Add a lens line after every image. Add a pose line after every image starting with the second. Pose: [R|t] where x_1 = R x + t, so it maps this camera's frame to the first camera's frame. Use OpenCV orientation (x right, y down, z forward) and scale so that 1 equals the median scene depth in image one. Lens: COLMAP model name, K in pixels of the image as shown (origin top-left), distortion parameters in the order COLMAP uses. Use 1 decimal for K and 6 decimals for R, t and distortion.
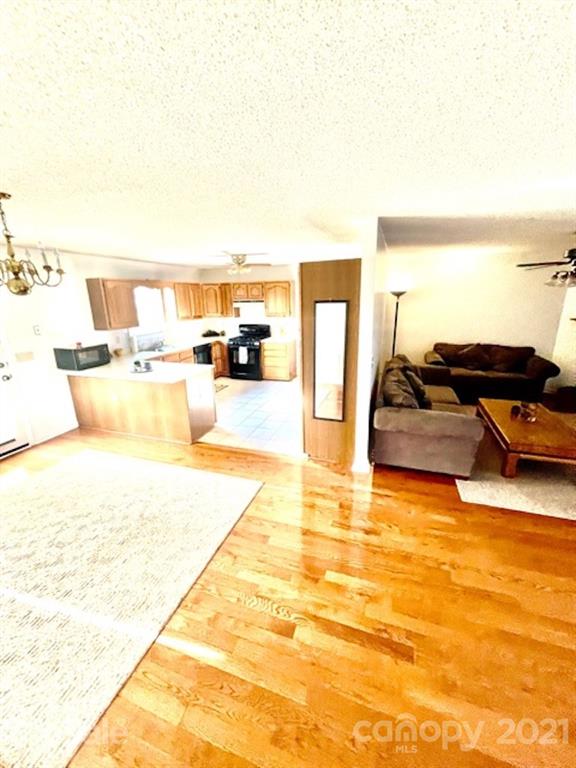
lens RADIAL K [[307.4, 0, 285.8], [0, 307.4, 386.0], [0, 0, 1]] dist [-0.003328, 0.000744]
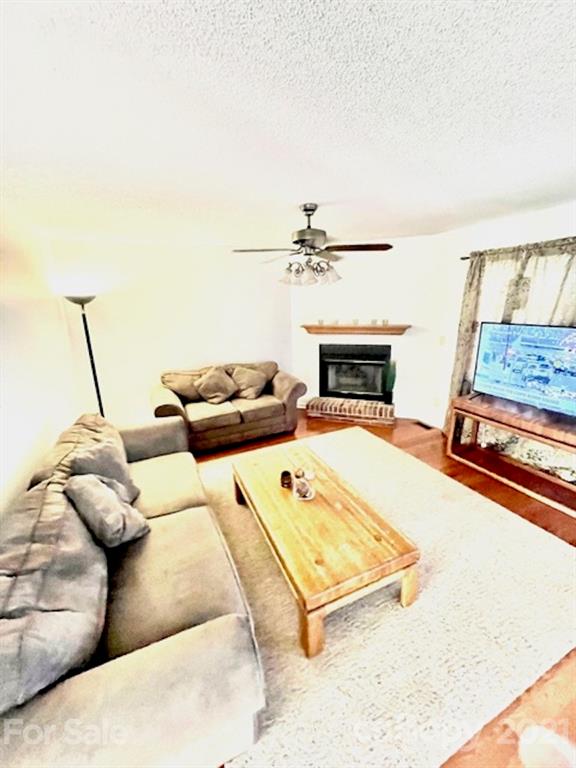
lens RADIAL K [[307.4, 0, 283.7], [0, 307.4, 386.7], [0, 0, 1]] dist [-0.003328, 0.000744]
pose [[0.730086, -0.189114, 0.656667, 0.359634], [0.208933, 0.976702, 0.048988, -0.133944], [-0.650632, 0.101434, 0.752588, 0.500433]]
